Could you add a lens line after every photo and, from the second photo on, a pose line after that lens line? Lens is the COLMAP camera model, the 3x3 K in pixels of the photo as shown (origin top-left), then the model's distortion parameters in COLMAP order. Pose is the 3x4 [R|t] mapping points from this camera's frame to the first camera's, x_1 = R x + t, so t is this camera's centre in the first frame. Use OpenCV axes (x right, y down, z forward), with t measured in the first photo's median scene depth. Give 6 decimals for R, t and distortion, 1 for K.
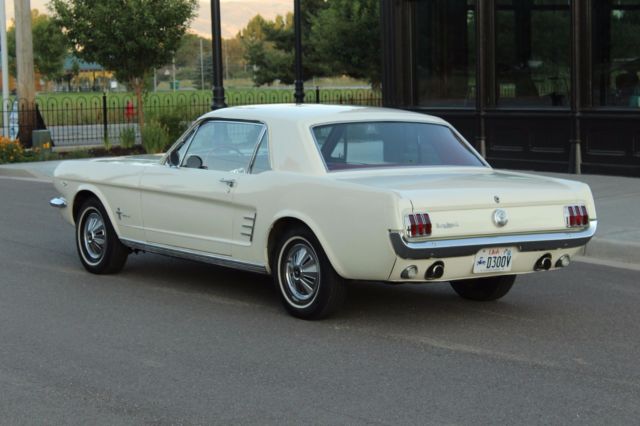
lens RADIAL K [[1566.6, 0, 320.0], [0, 1566.6, 213.0], [0, 0, 1]] dist [0.139570, -0.297747]
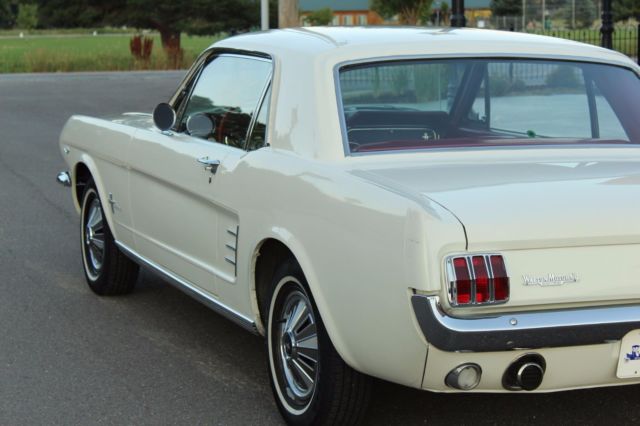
lens RADIAL K [[1566.6, 0, 320.0], [0, 1566.6, 213.0], [0, 0, 1]] dist [0.139570, -0.297747]
pose [[0.970025, 0.035991, -0.240325, 0.122367], [-0.027157, 0.998832, 0.039973, -0.027998], [0.241483, -0.032248, 0.969869, 0.512310]]
